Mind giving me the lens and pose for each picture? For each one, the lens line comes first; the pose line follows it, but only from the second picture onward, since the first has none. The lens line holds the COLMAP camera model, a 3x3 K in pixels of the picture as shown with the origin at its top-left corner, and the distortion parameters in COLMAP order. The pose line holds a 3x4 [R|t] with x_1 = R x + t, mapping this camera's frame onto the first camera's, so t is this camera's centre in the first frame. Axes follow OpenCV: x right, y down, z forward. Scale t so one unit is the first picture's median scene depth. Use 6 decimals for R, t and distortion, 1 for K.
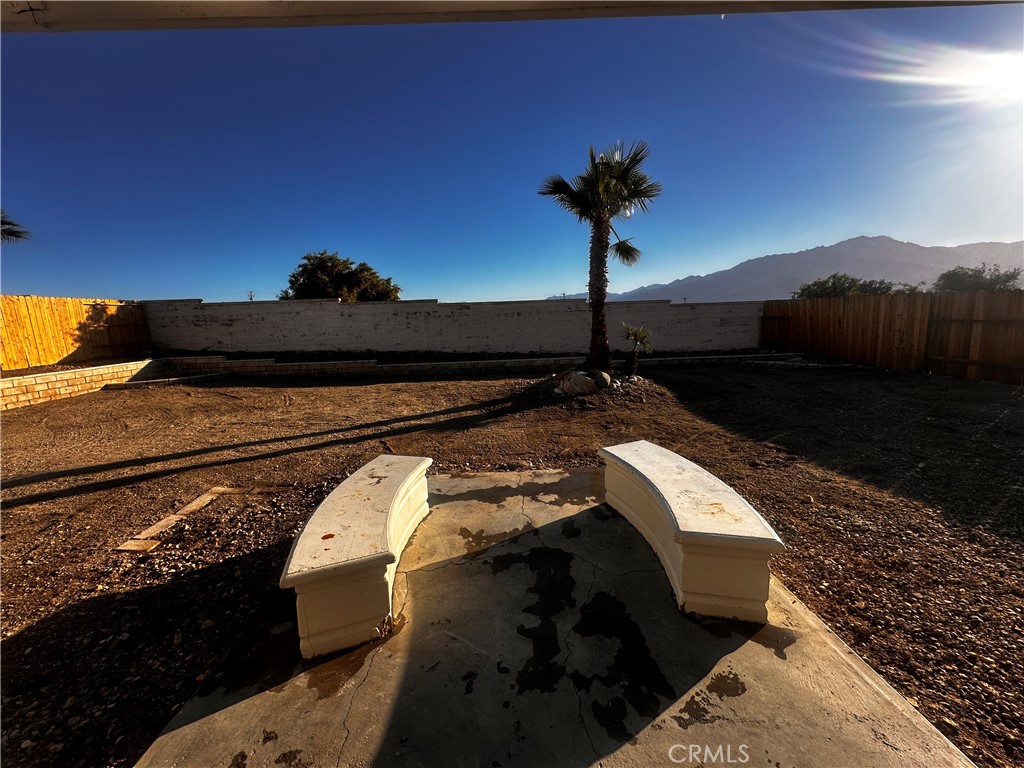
lens RADIAL K [[409.3, 0, 512.7], [0, 409.3, 389.2], [0, 0, 1]] dist [-0.003280, 0.000975]
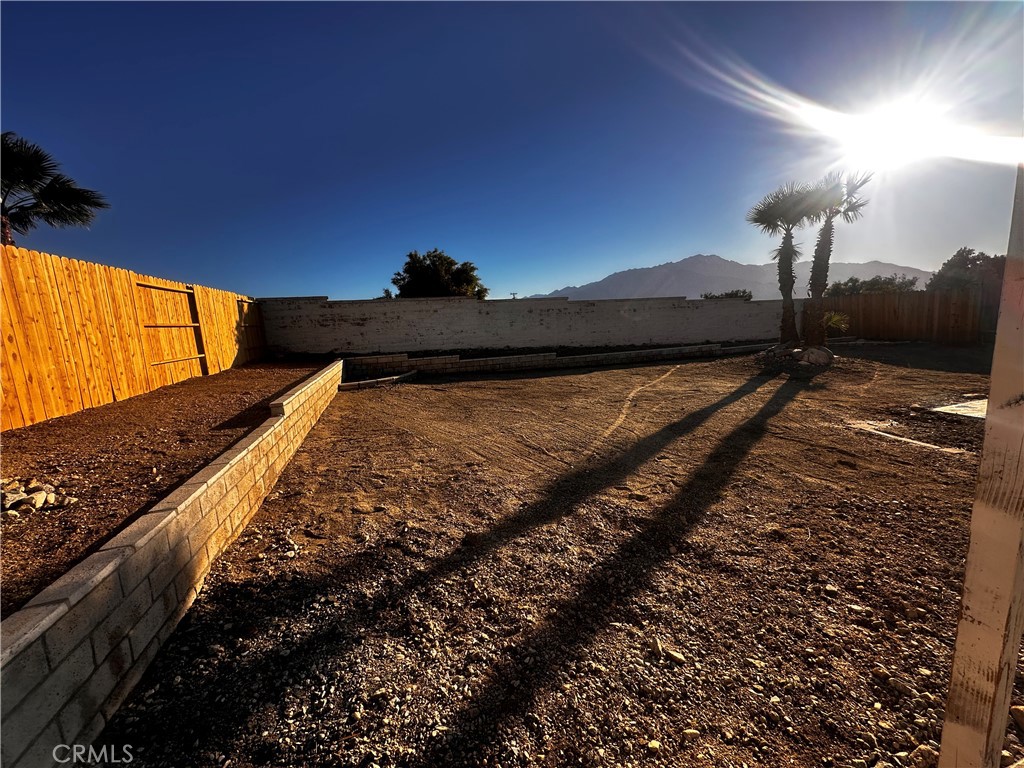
lens RADIAL K [[409.3, 0, 513.0], [0, 409.3, 386.5], [0, 0, 1]] dist [-0.003280, 0.000975]
pose [[0.963032, -0.057401, 0.263202, -0.612276], [0.065195, 0.997652, -0.020969, 0.024856], [-0.261380, 0.037353, 0.964513, 0.021175]]
